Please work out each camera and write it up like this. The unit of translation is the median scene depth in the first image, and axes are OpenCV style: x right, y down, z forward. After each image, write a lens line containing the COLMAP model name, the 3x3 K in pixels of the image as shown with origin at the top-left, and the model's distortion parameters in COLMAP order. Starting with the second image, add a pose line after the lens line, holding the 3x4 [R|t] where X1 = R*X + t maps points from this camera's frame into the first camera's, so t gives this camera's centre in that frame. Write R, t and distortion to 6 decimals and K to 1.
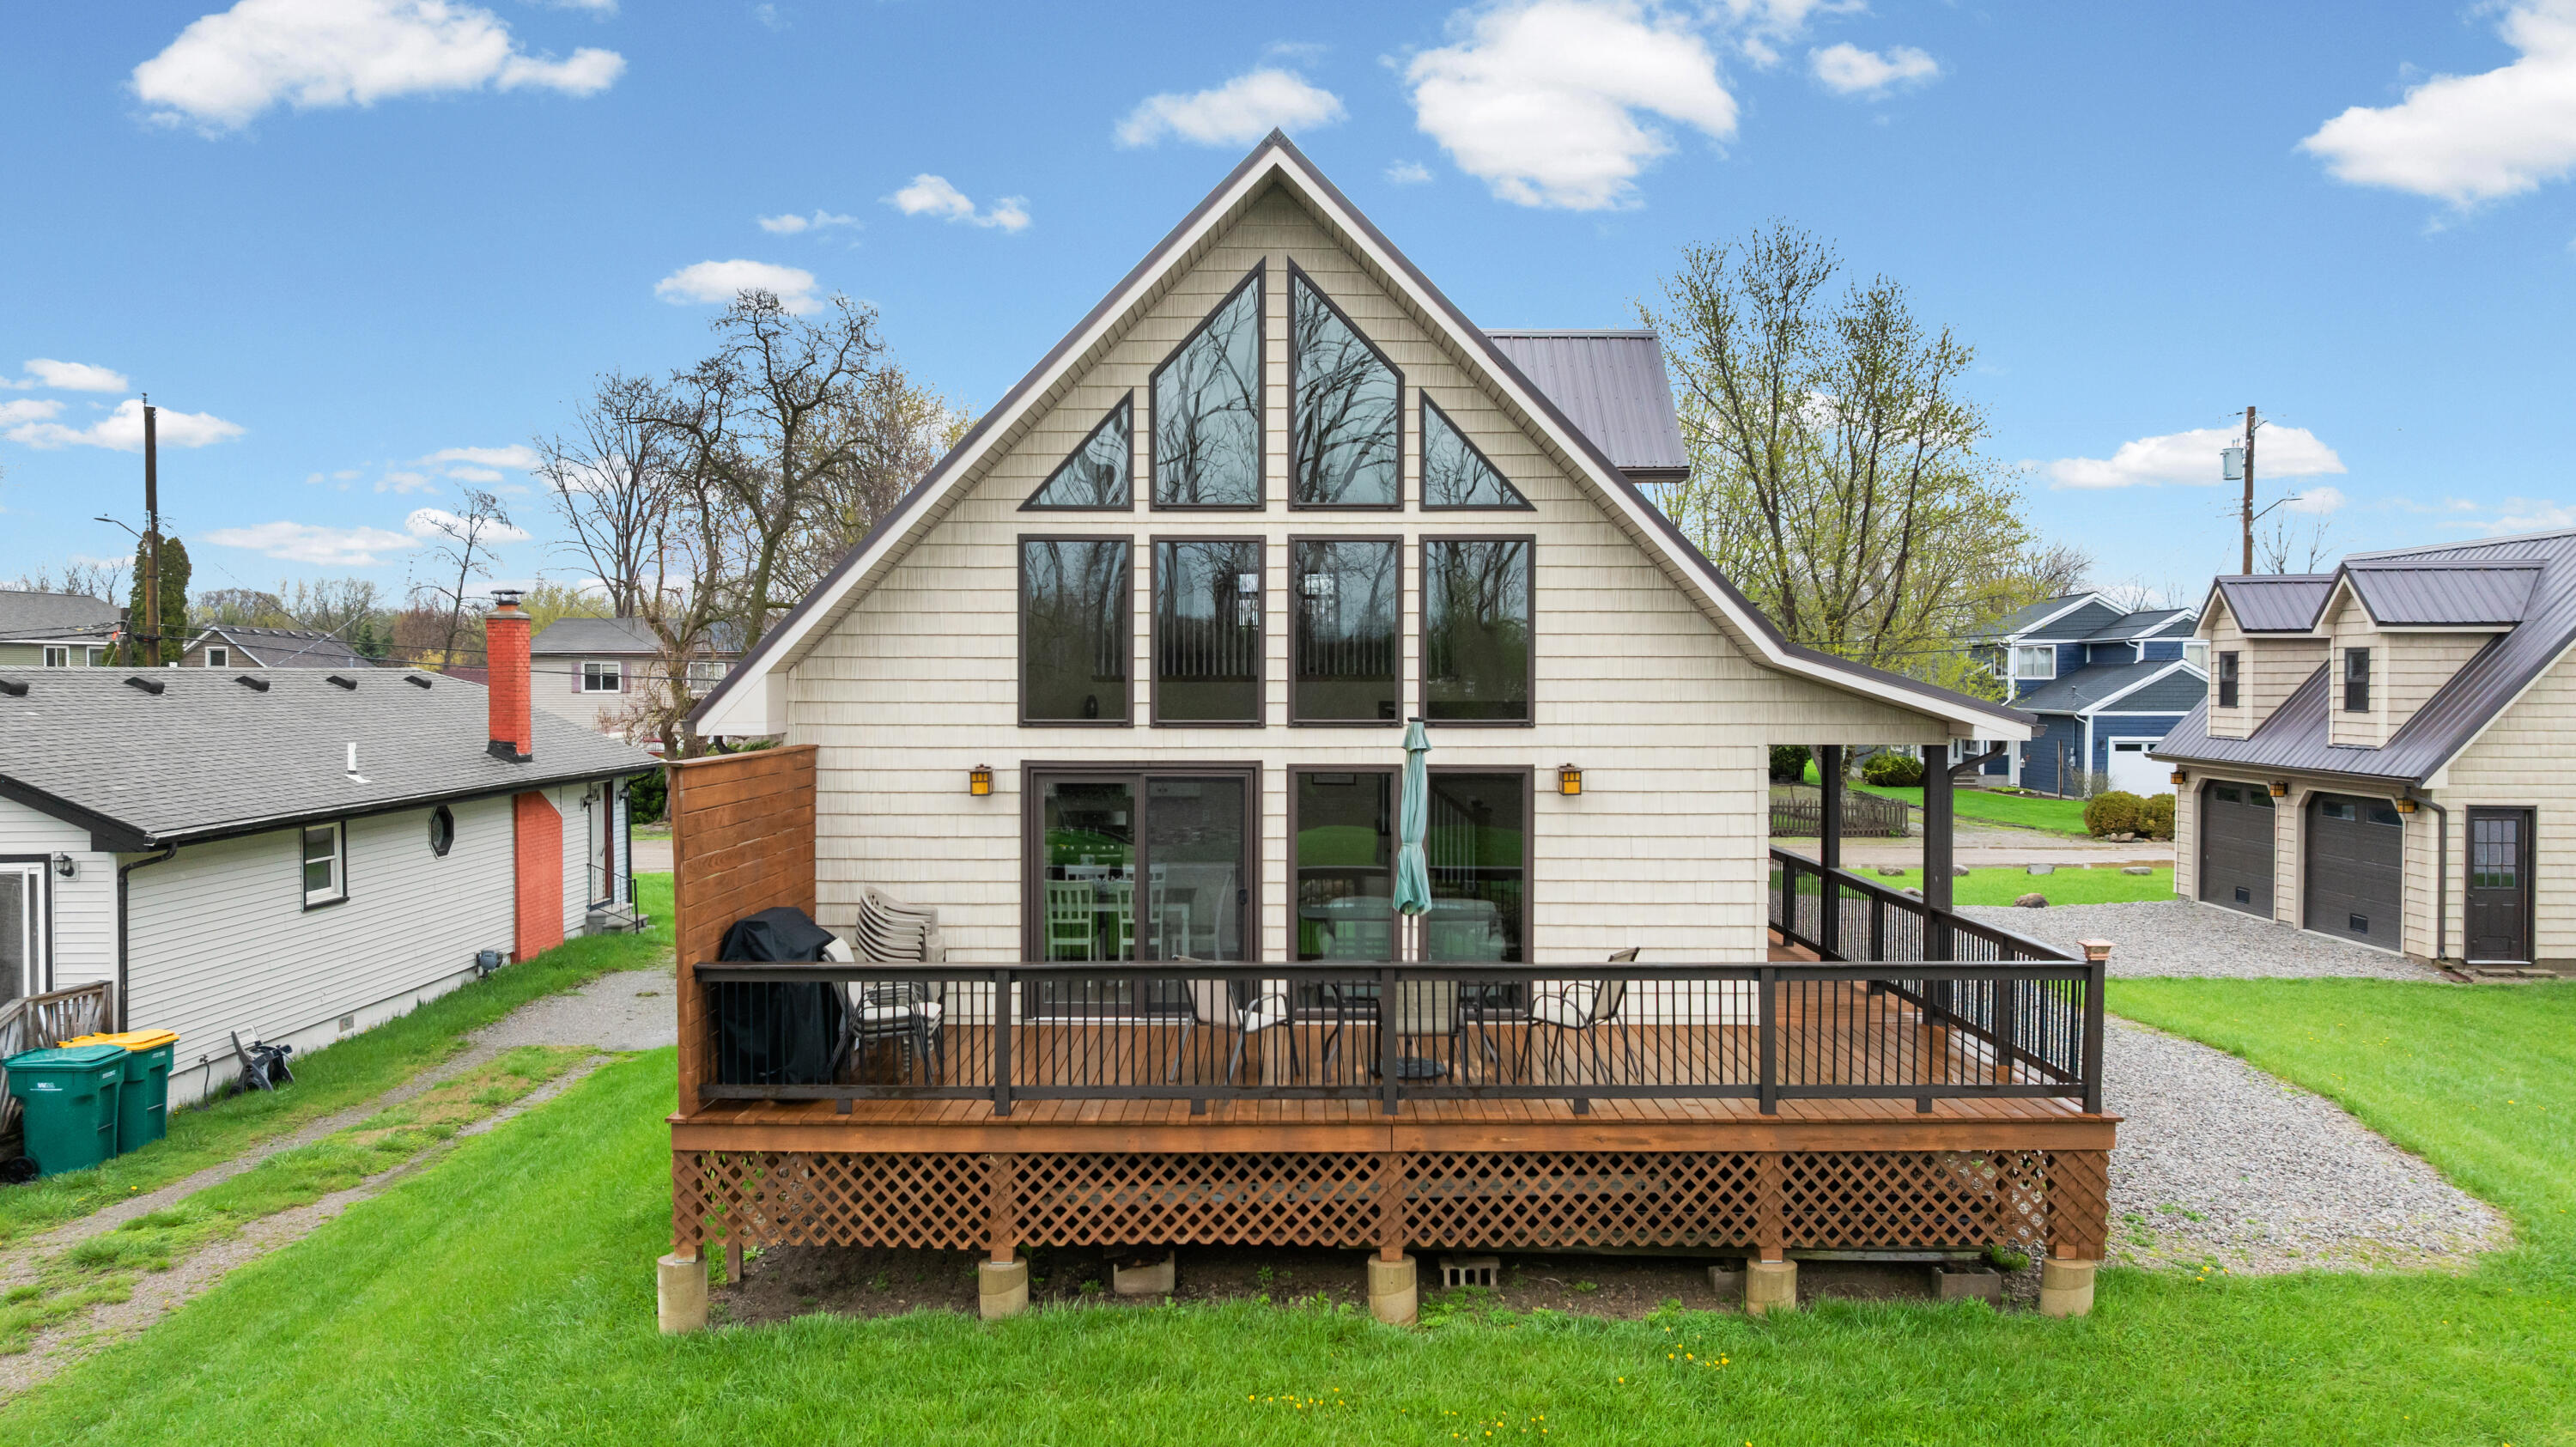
lens RADIAL K [[1821.4, 0, 1298.0], [0, 1821.4, 720.3], [0, 0, 1]] dist [-0.011426, -0.008654]
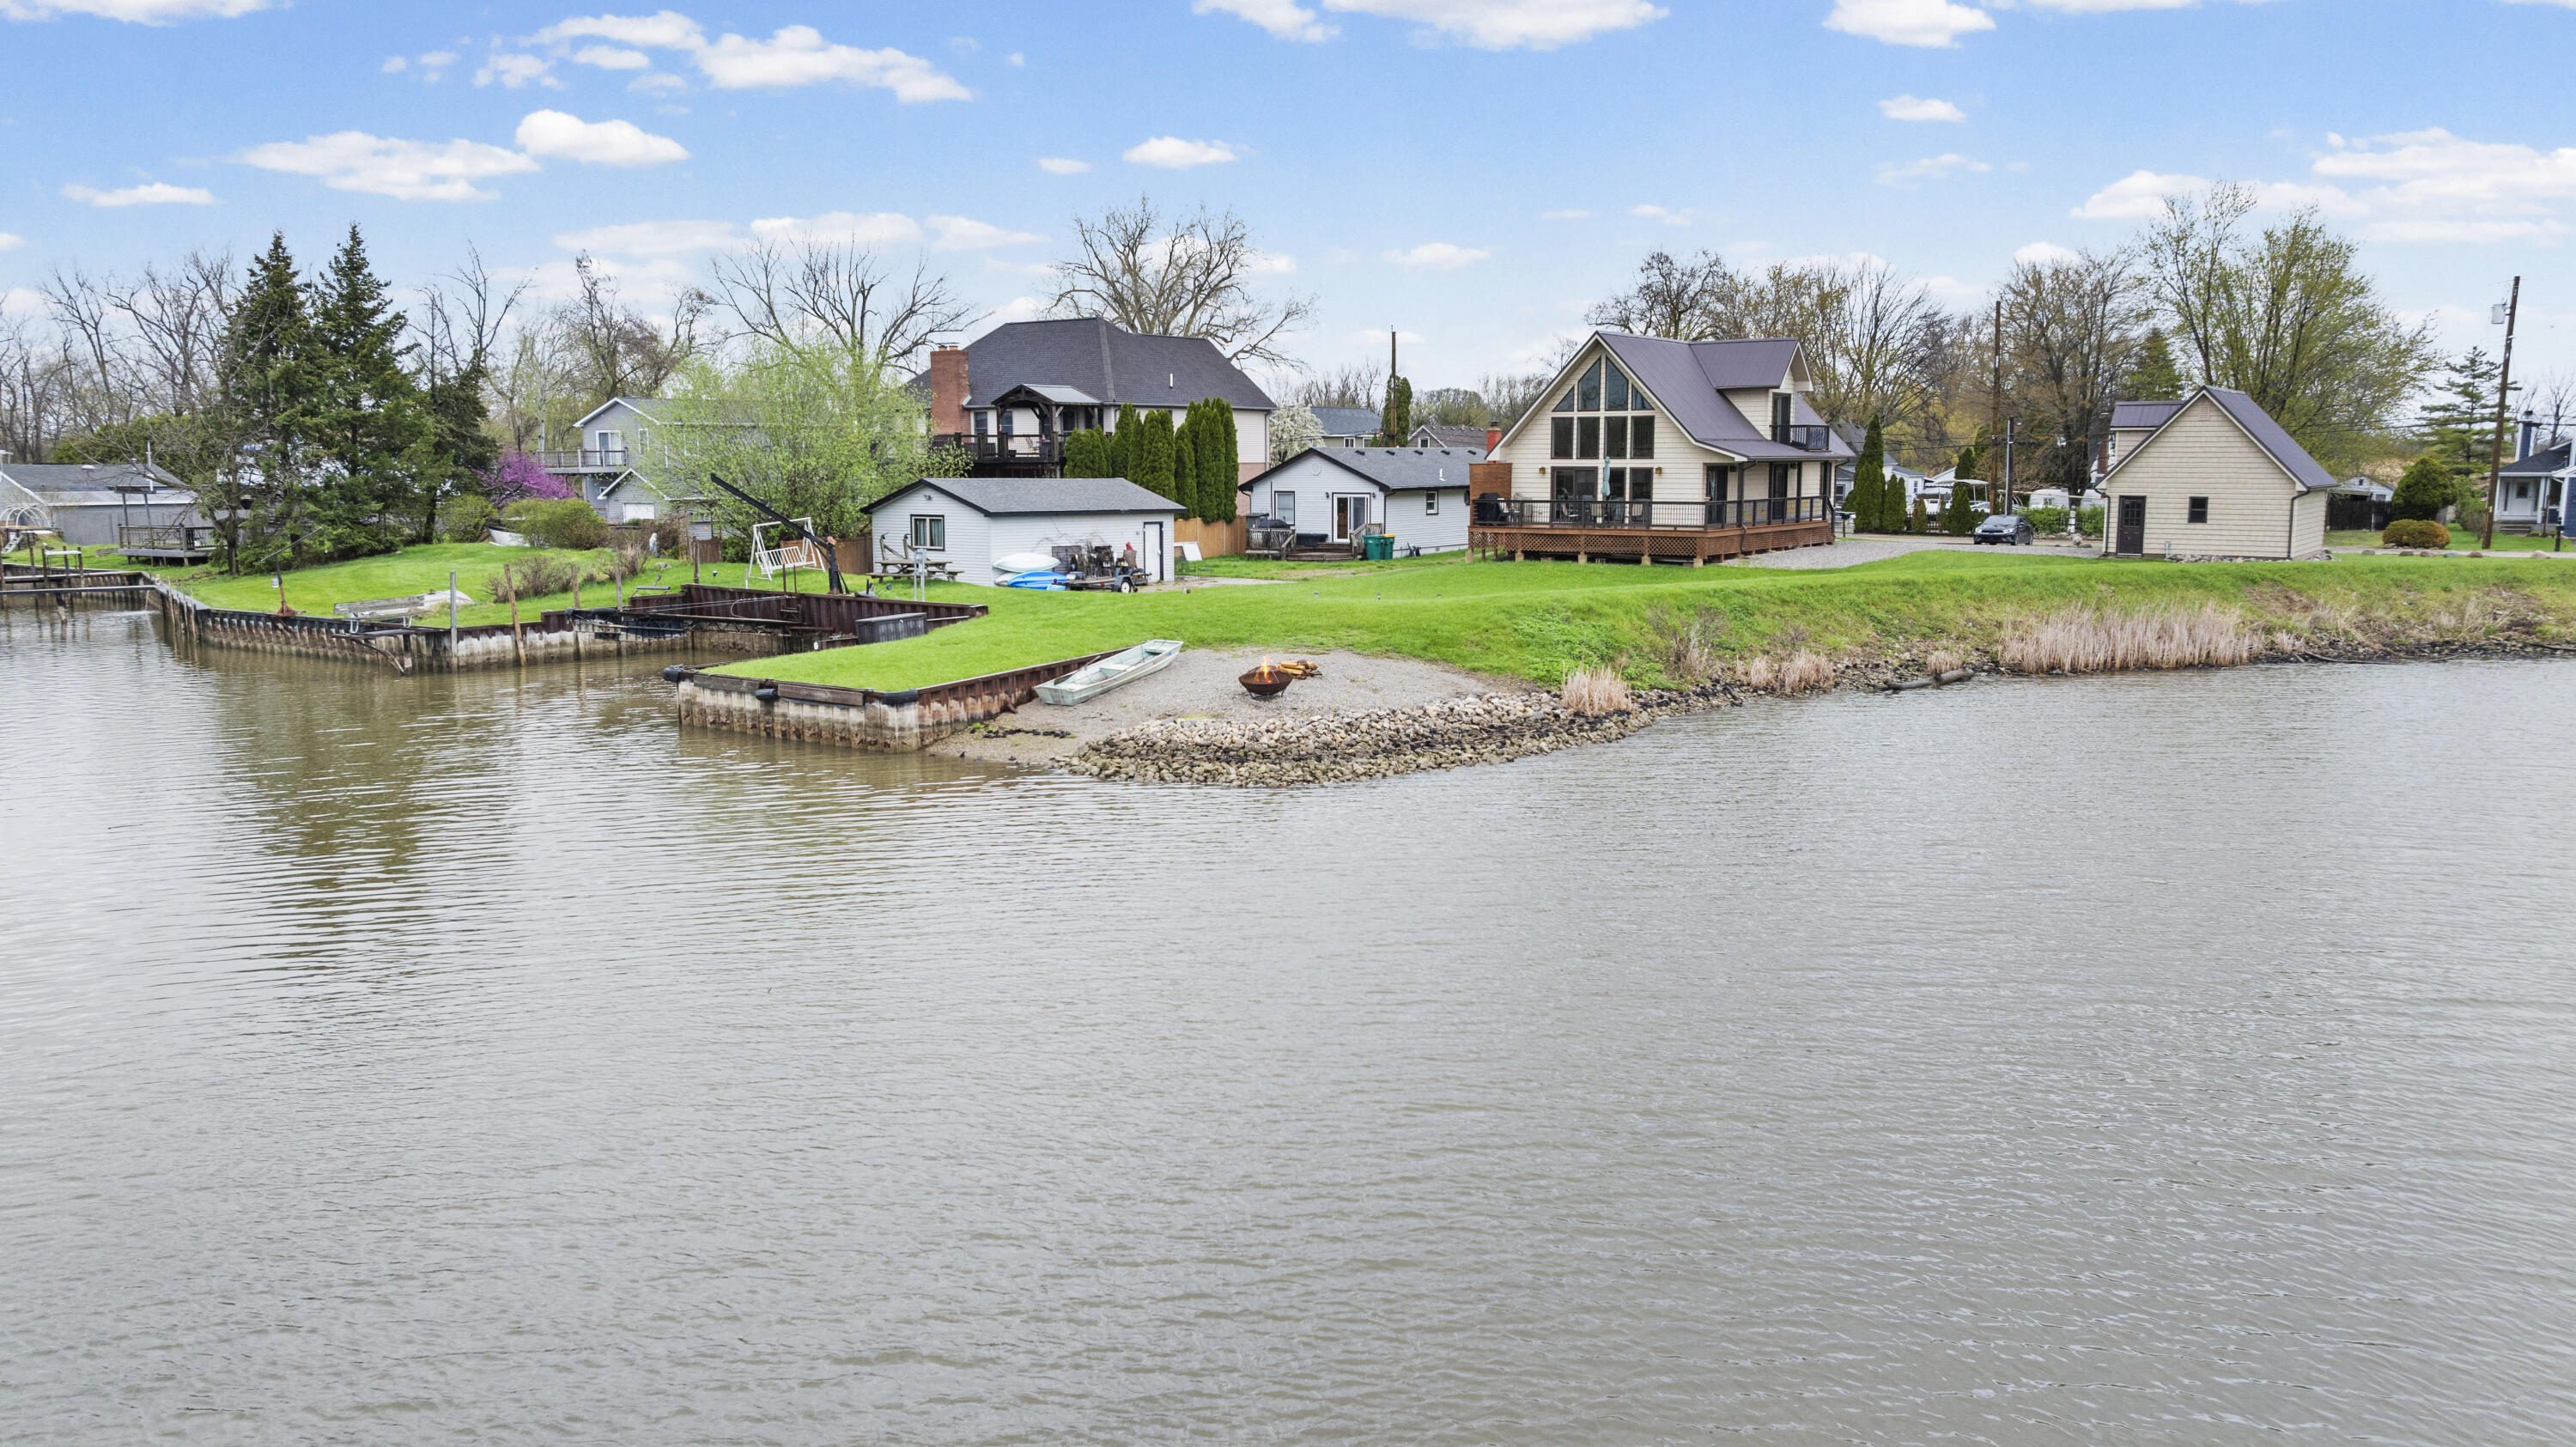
lens RADIAL K [[1821.4, 0, 1294.0], [0, 1821.4, 718.1], [0, 0, 1]] dist [-0.011426, -0.008654]
pose [[0.814756, 0.079902, -0.574272, 2.031311], [-0.011509, 0.992492, 0.121764, 0.101583], [0.579690, -0.092599, 0.809559, -3.198894]]
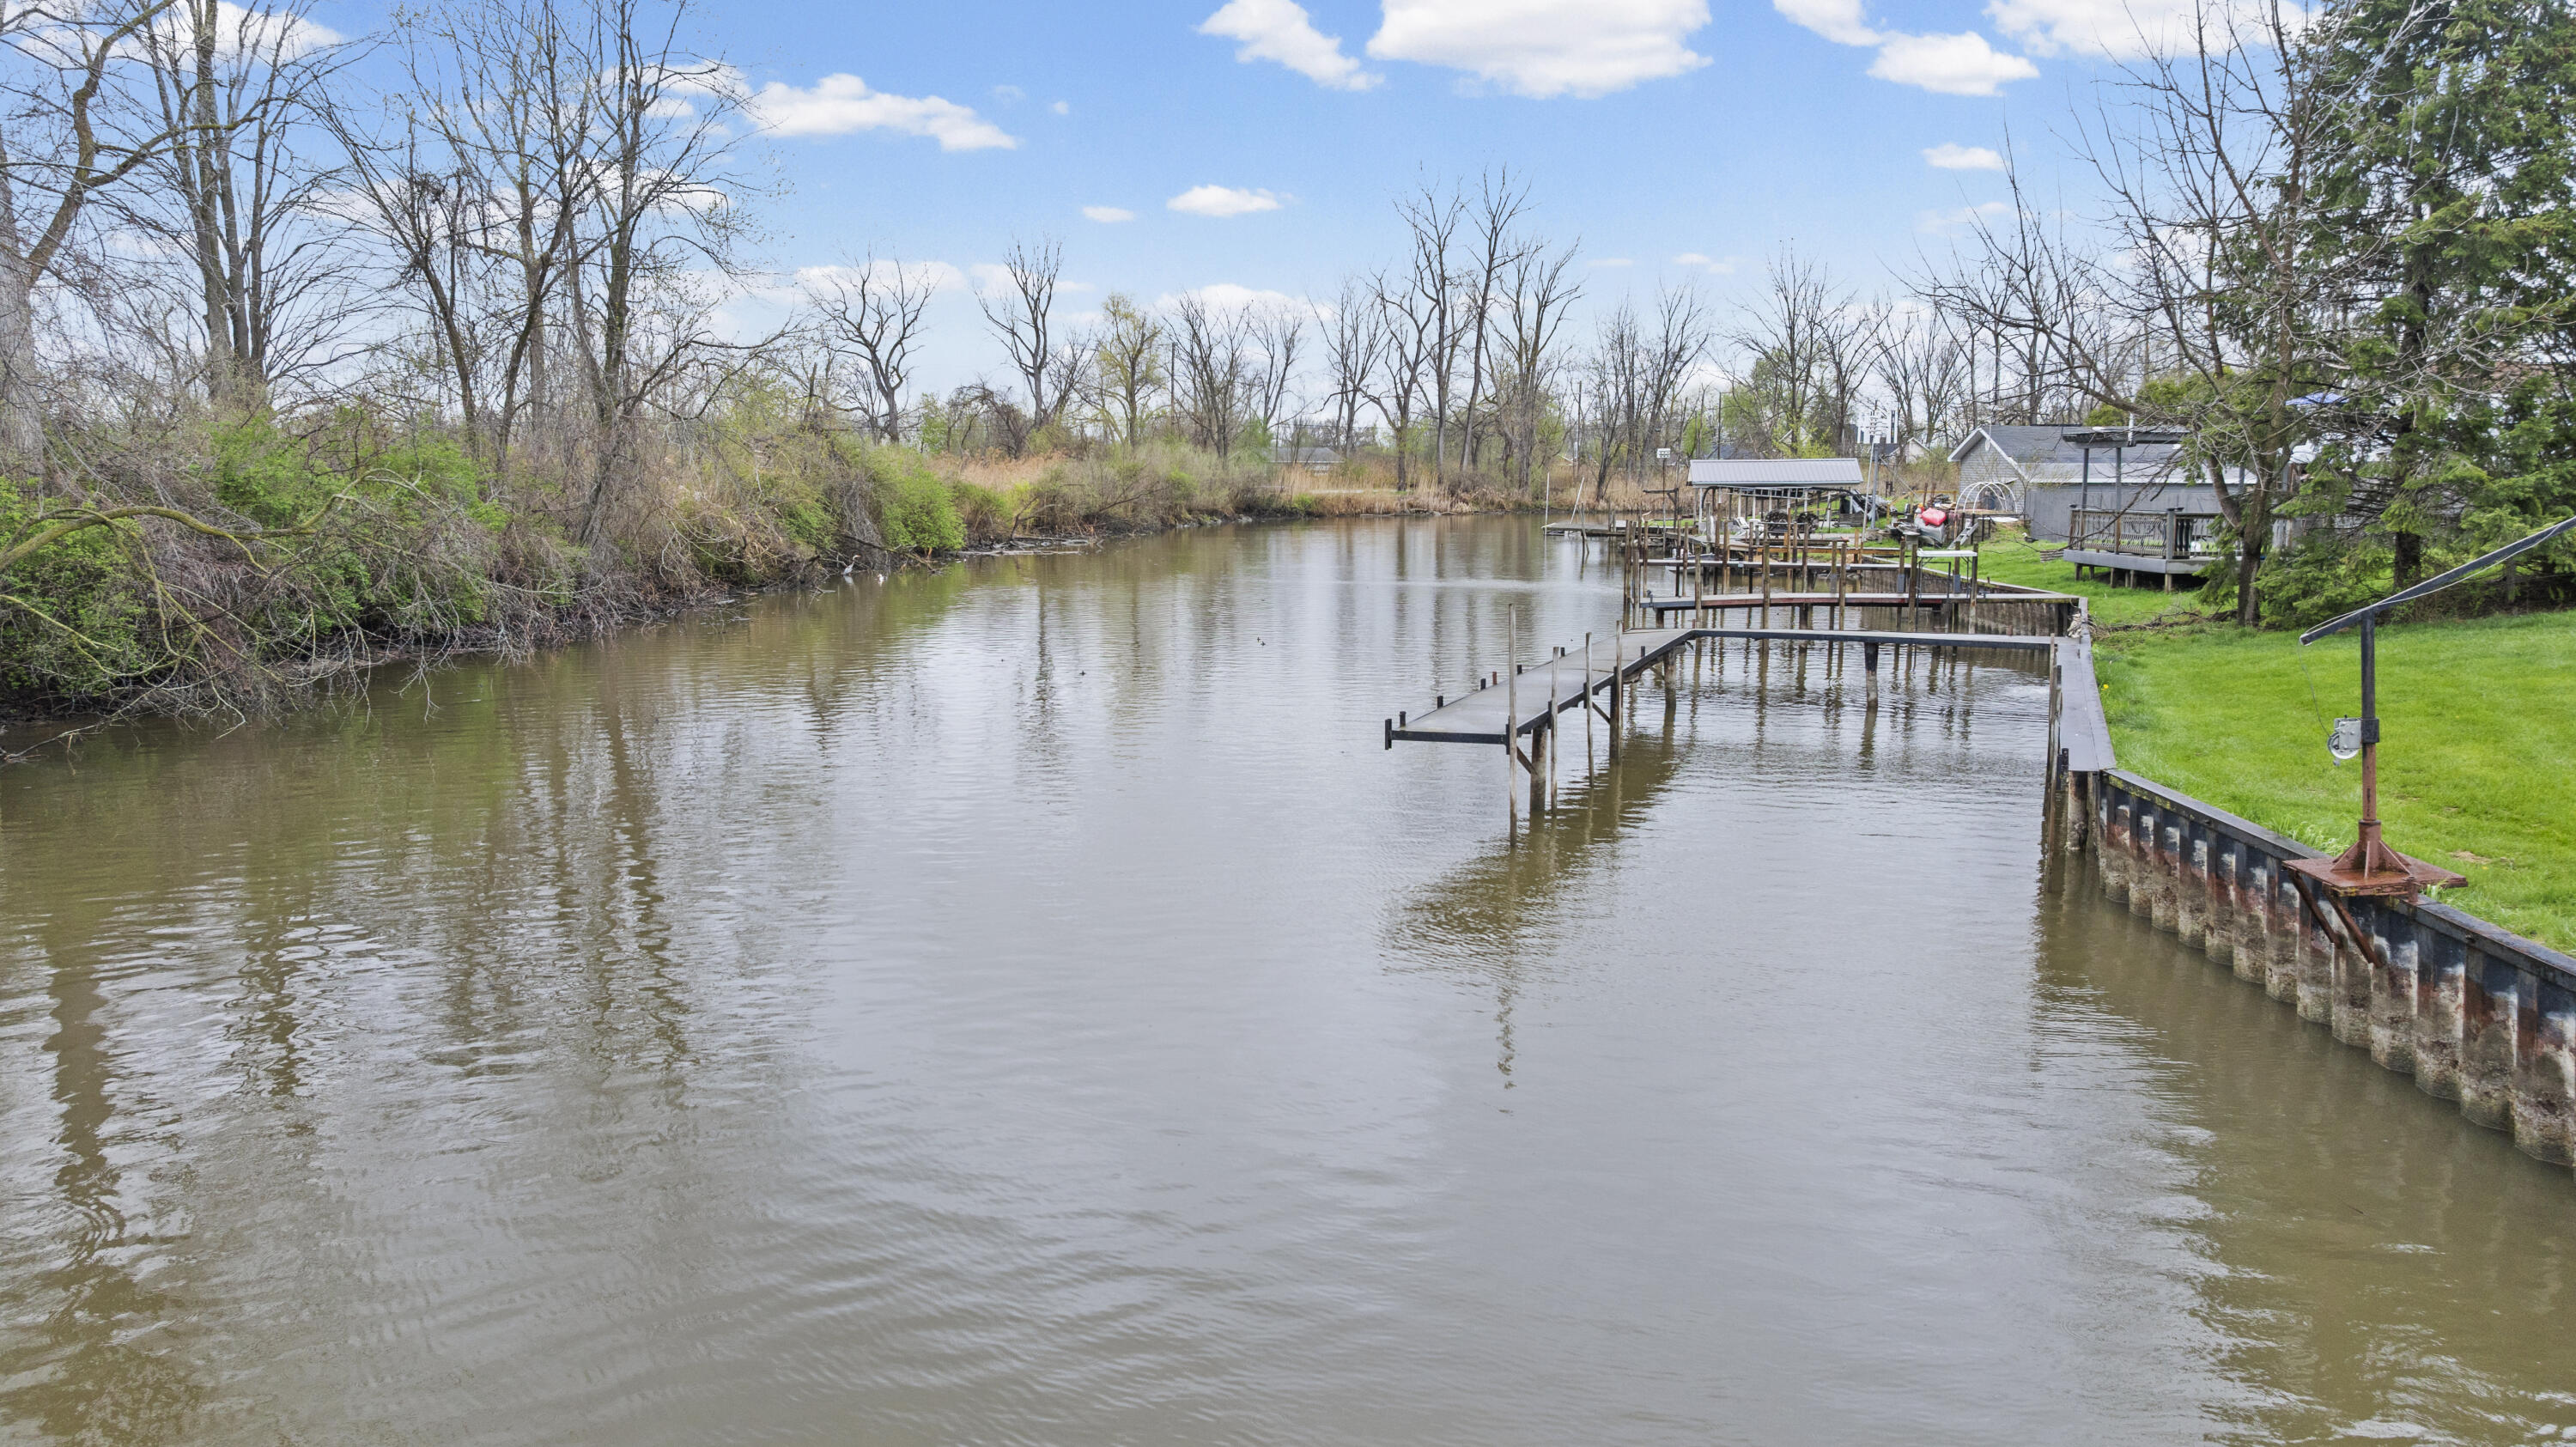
lens RADIAL K [[1822.8, 0, 1286.2], [0, 1822.8, 724.2], [0, 0, 1]] dist [-0.018794, 0.010020]
pose [[-0.084204, 0.140499, -0.986494, -0.892100], [-0.021120, 0.989536, 0.142735, 0.183470], [0.996225, 0.032853, -0.080356, -1.828104]]
